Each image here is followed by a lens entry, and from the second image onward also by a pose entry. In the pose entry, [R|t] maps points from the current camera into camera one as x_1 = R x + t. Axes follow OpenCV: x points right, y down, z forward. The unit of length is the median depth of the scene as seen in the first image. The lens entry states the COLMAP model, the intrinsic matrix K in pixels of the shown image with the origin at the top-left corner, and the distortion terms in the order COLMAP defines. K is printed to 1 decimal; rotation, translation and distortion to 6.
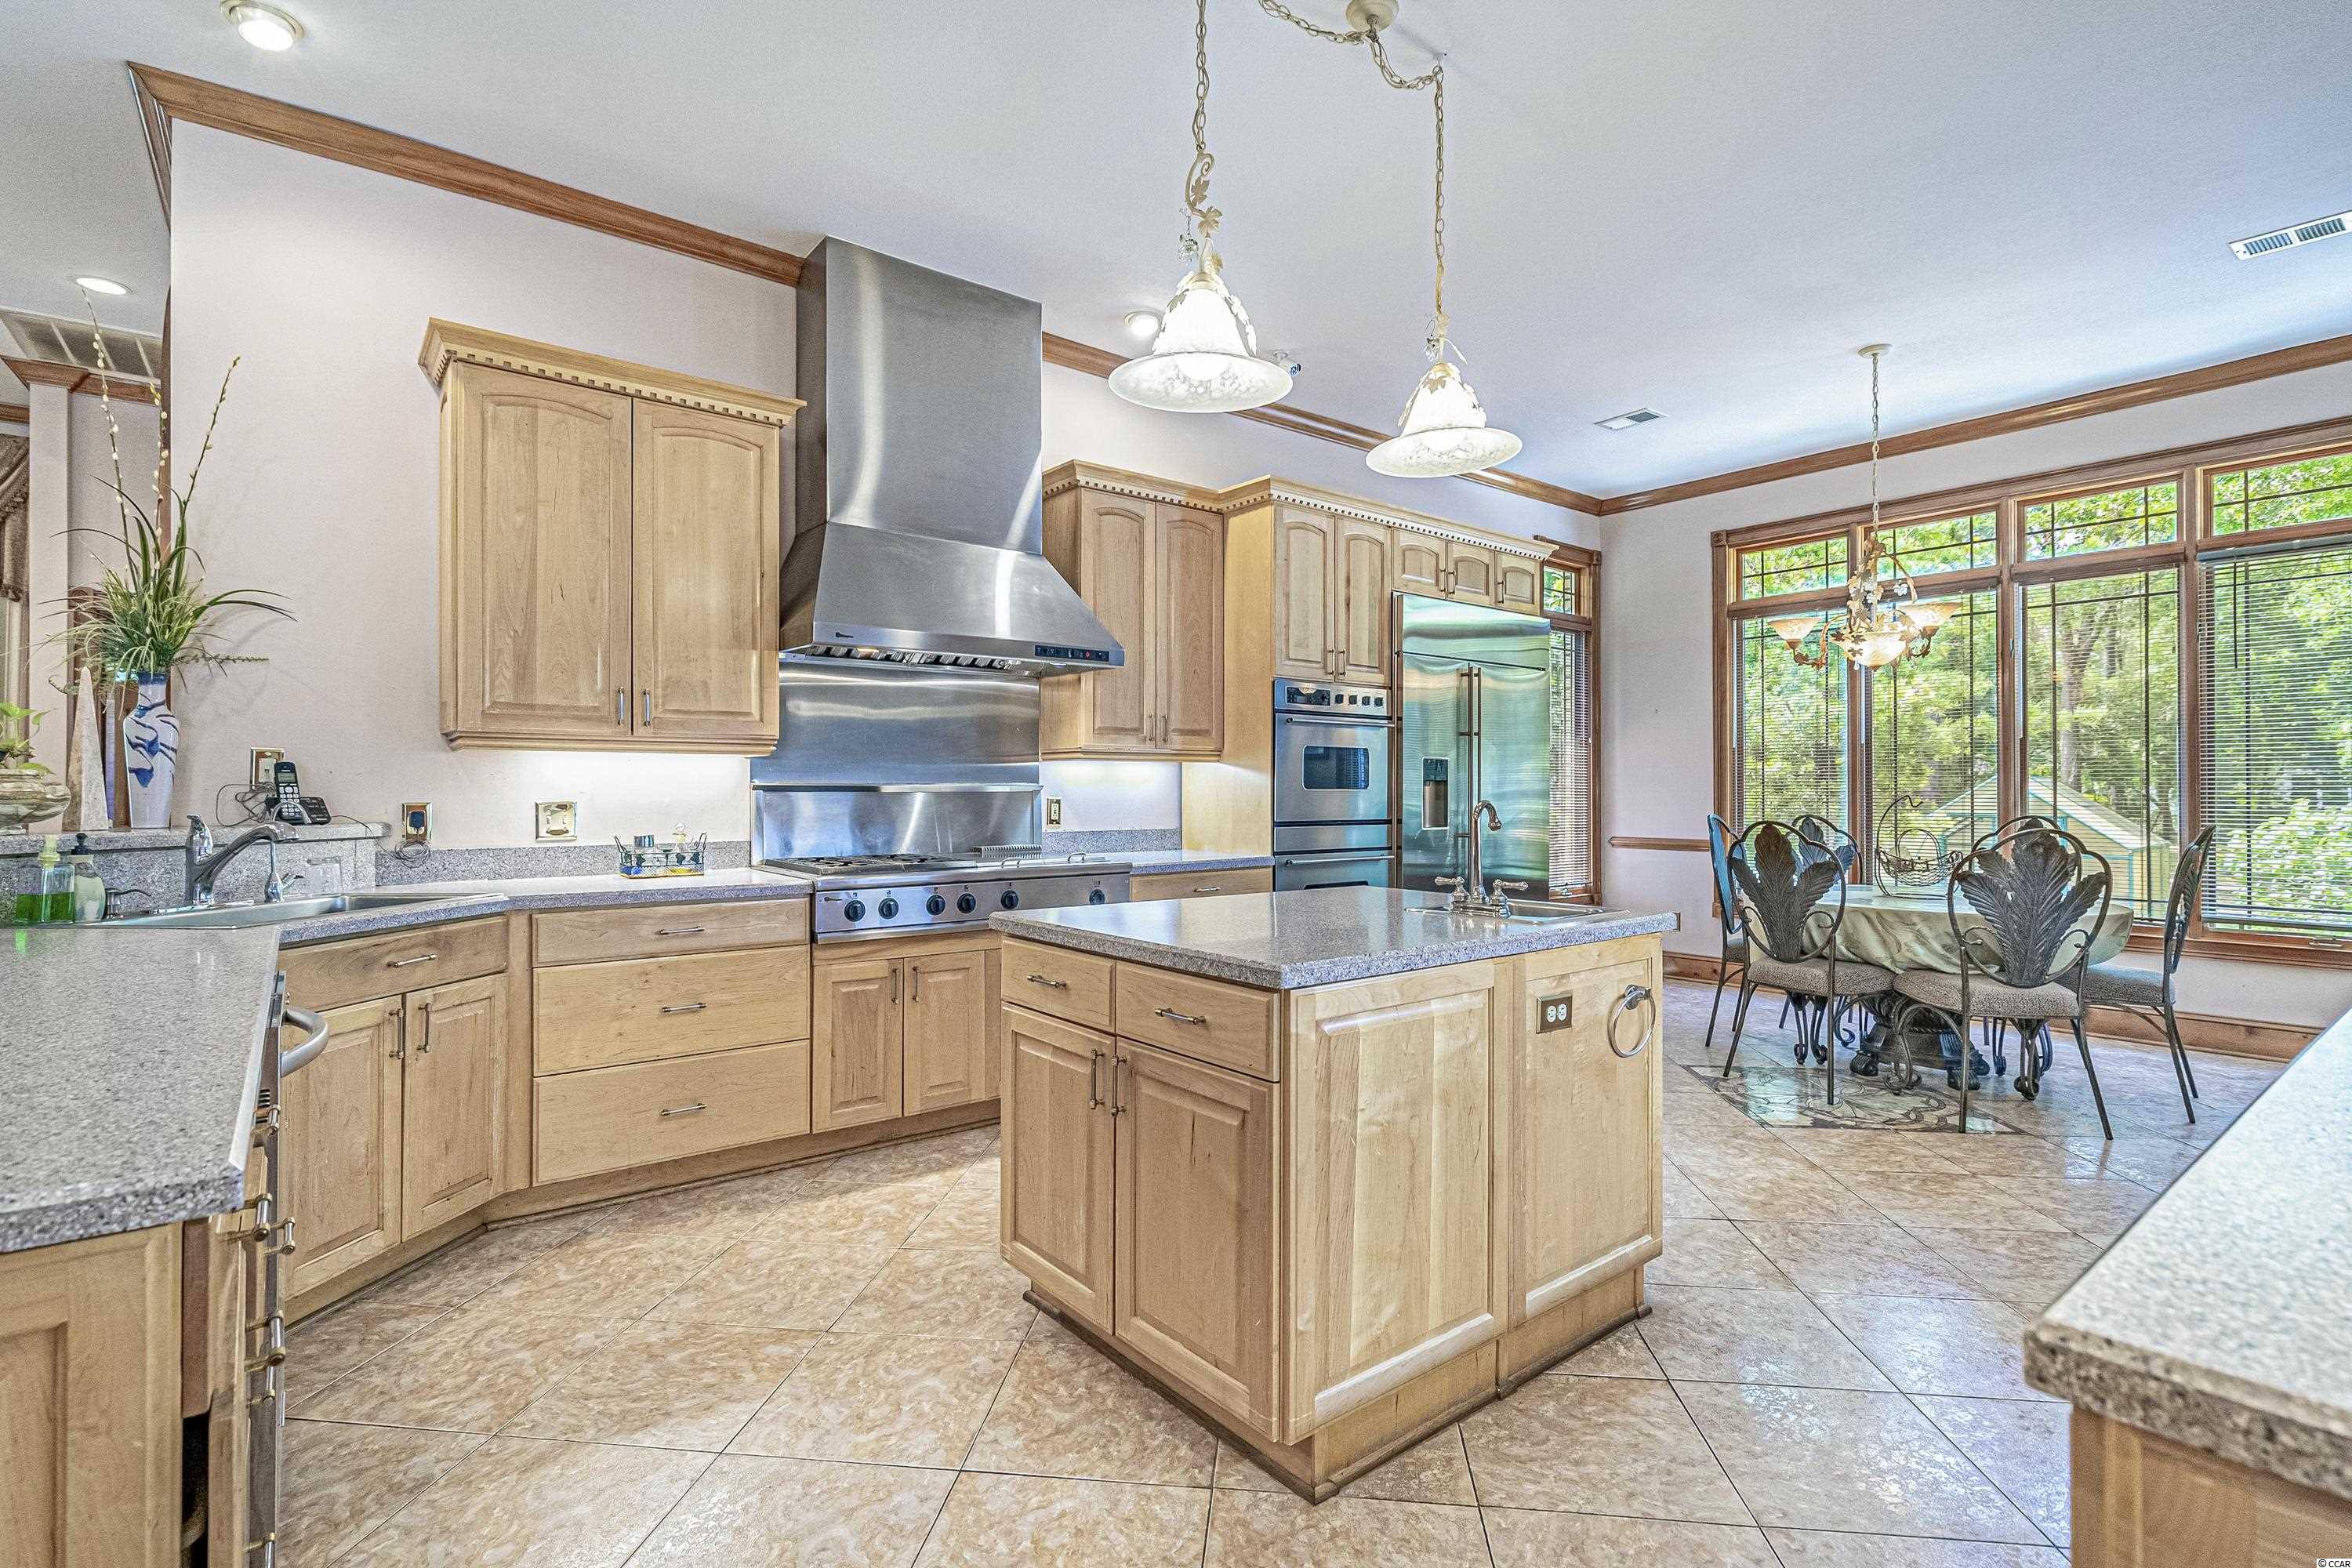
lens RADIAL K [[1092.7, 0, 1175.6], [0, 1092.7, 784.2], [0, 0, 1]] dist [-0.001464, 0.001061]
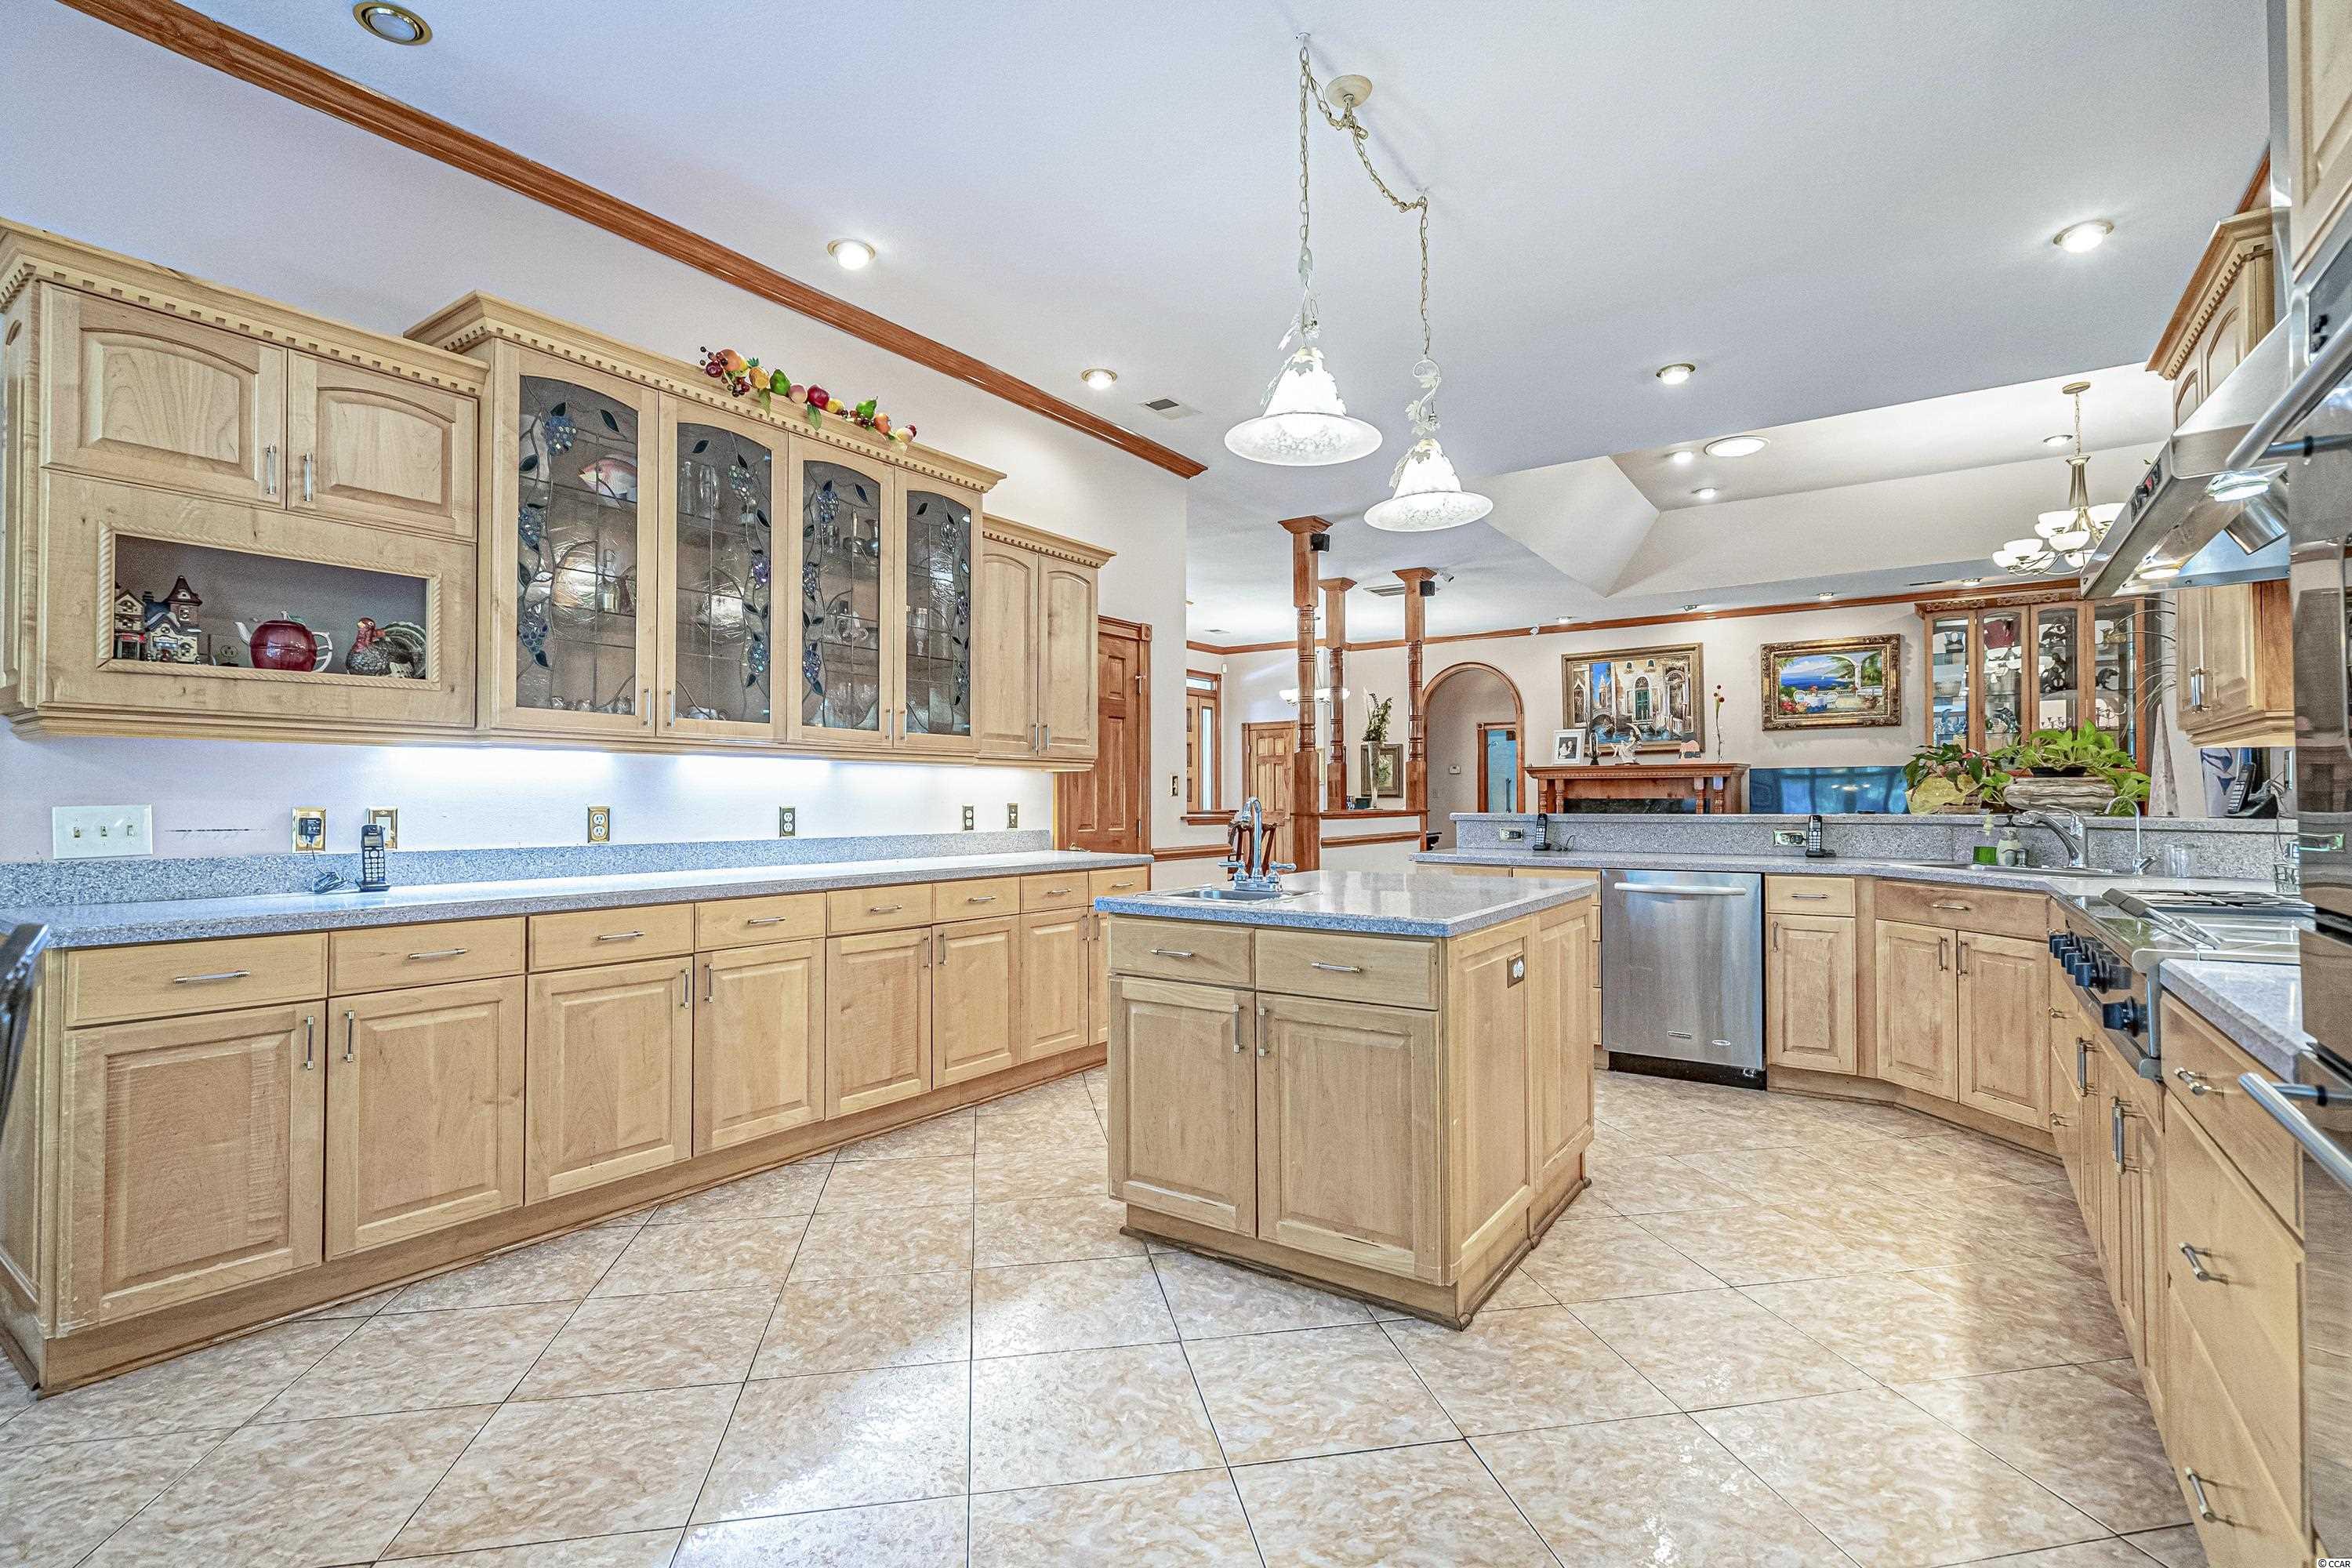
lens RADIAL K [[1092.7, 0, 1160.9], [0, 1092.7, 785.8], [0, 0, 1]] dist [-0.001464, 0.001061]
pose [[-0.959783, -0.002662, -0.280730, 0.414212], [0.002179, 0.999854, -0.016933, 0.013703], [0.280735, -0.016864, -0.959637, 1.225939]]
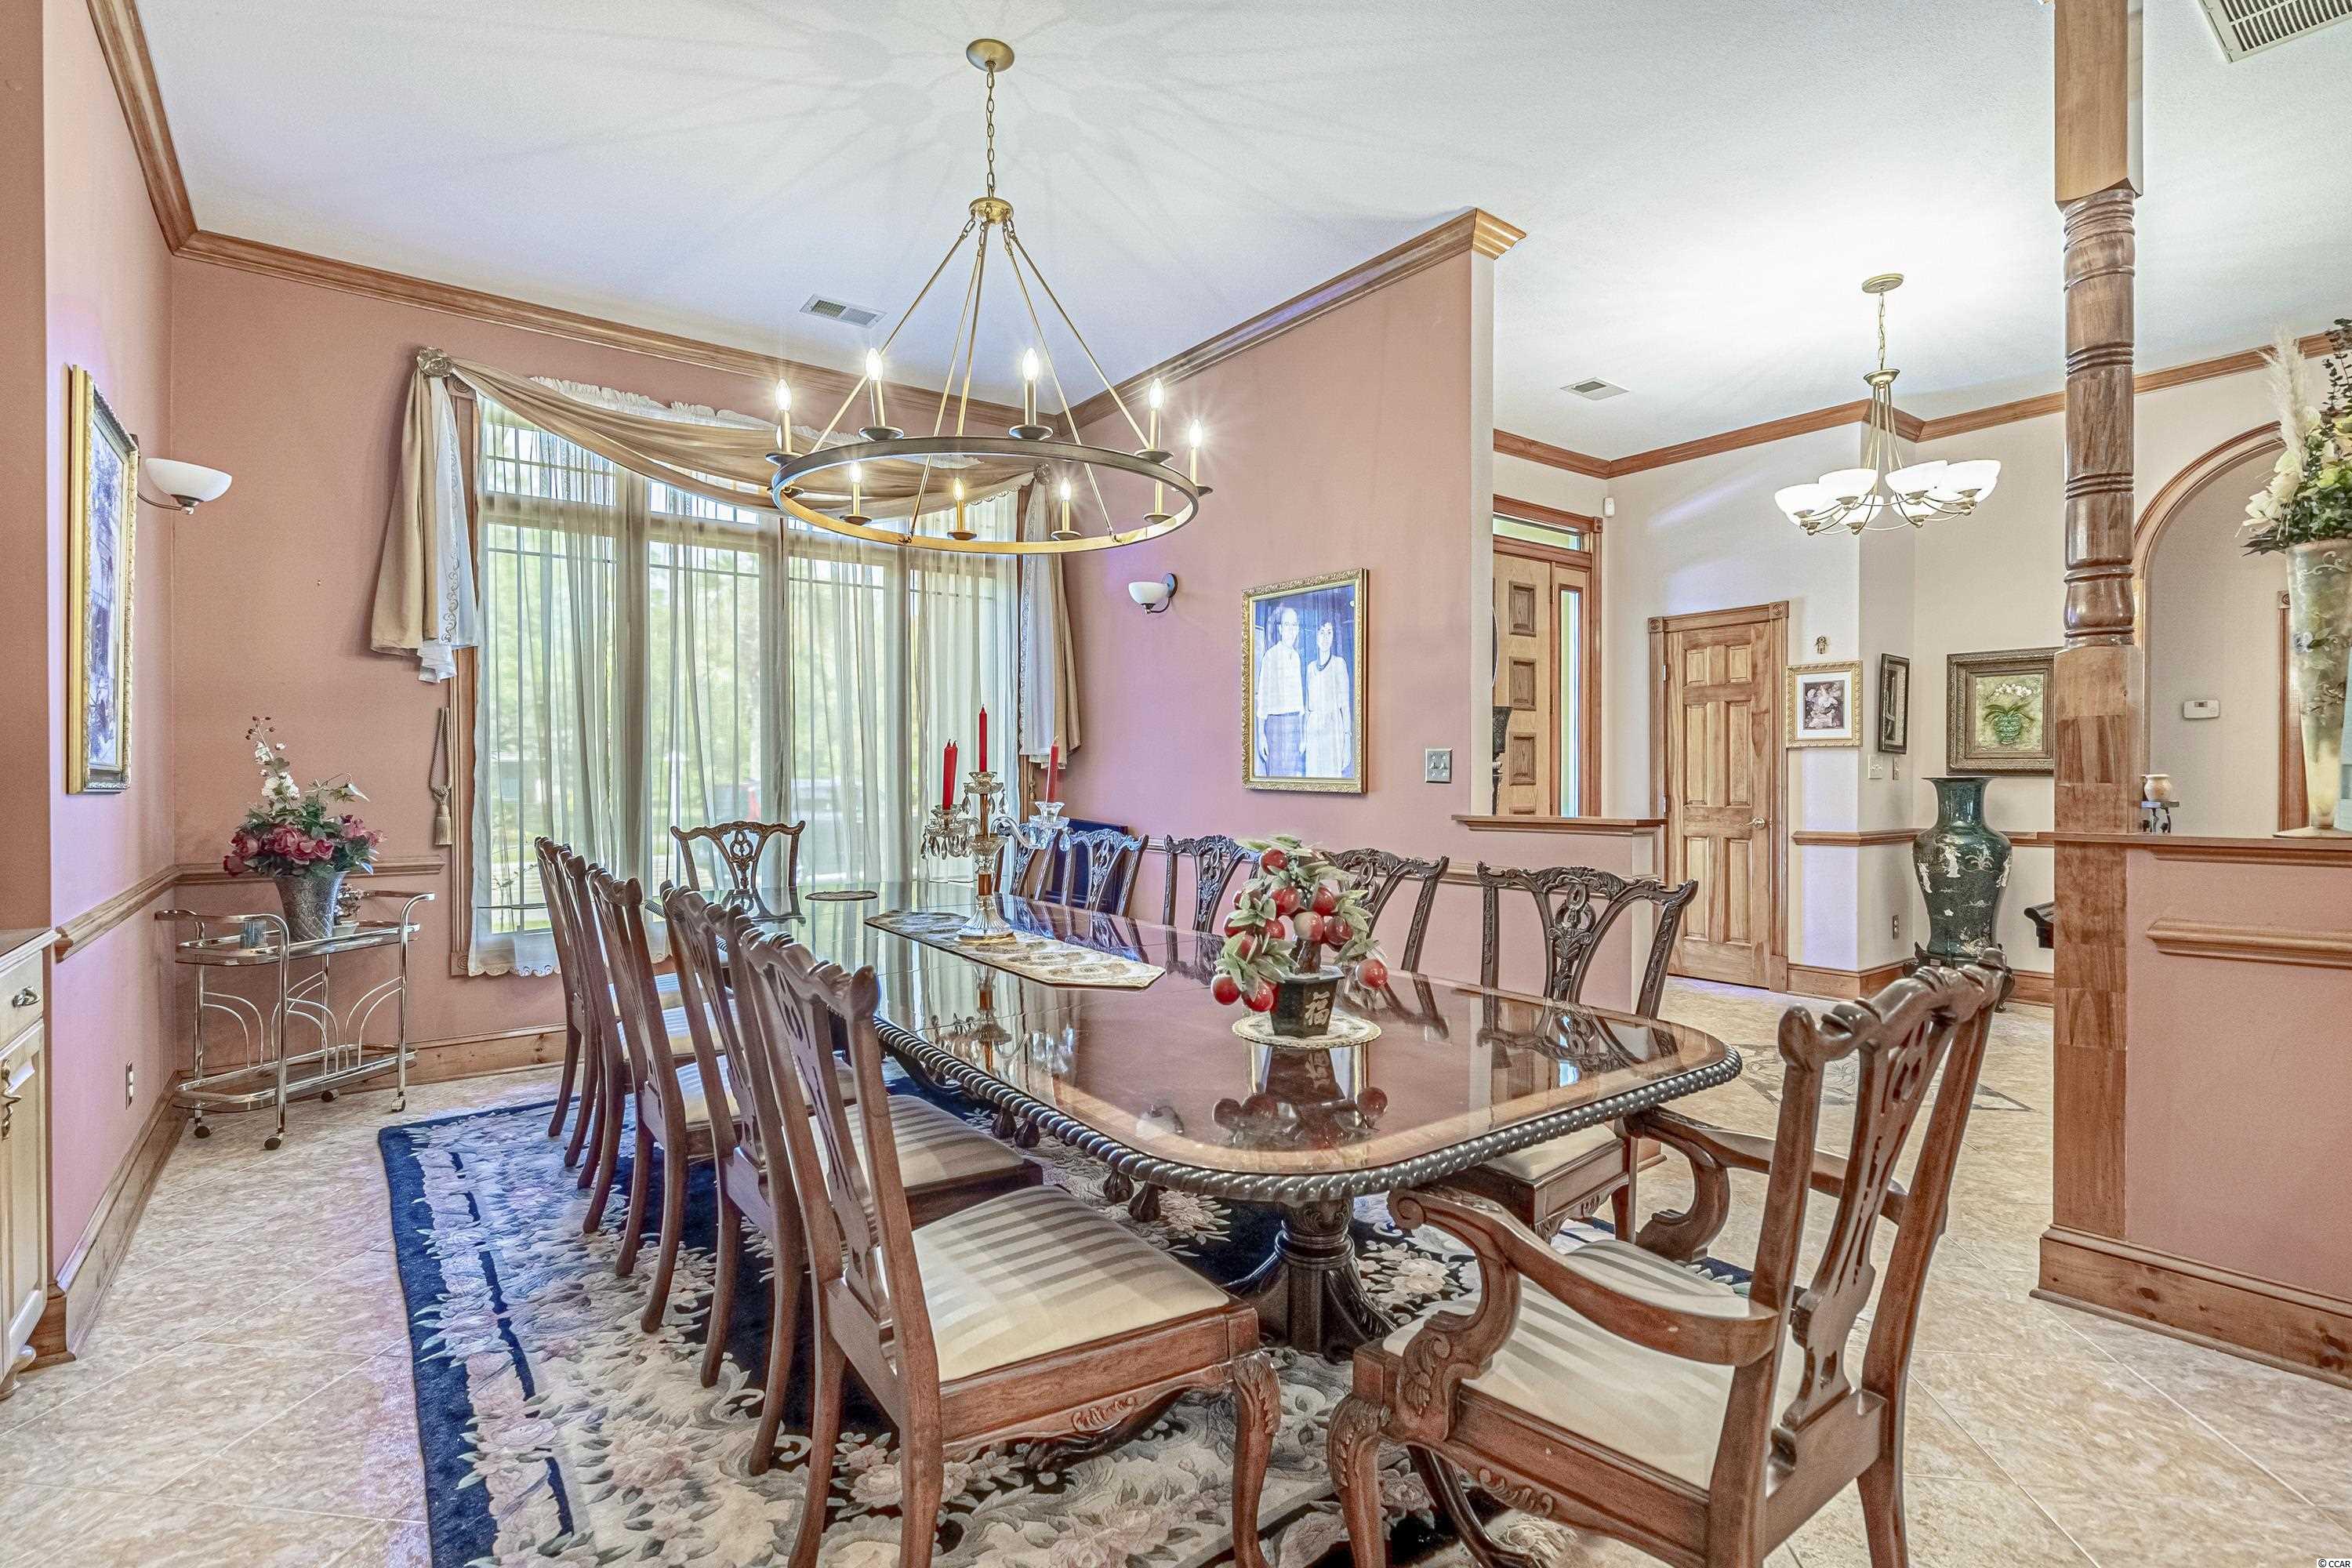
lens RADIAL K [[1092.7, 0, 1166.9], [0, 1092.7, 773.8], [0, 0, 1]] dist [-0.001464, 0.001061]
pose [[-0.999470, 0.001439, 0.032508, -0.083933], [0.001366, 0.999996, -0.002284, -0.004634], [-0.032511, -0.002238, -0.999469, -0.214682]]
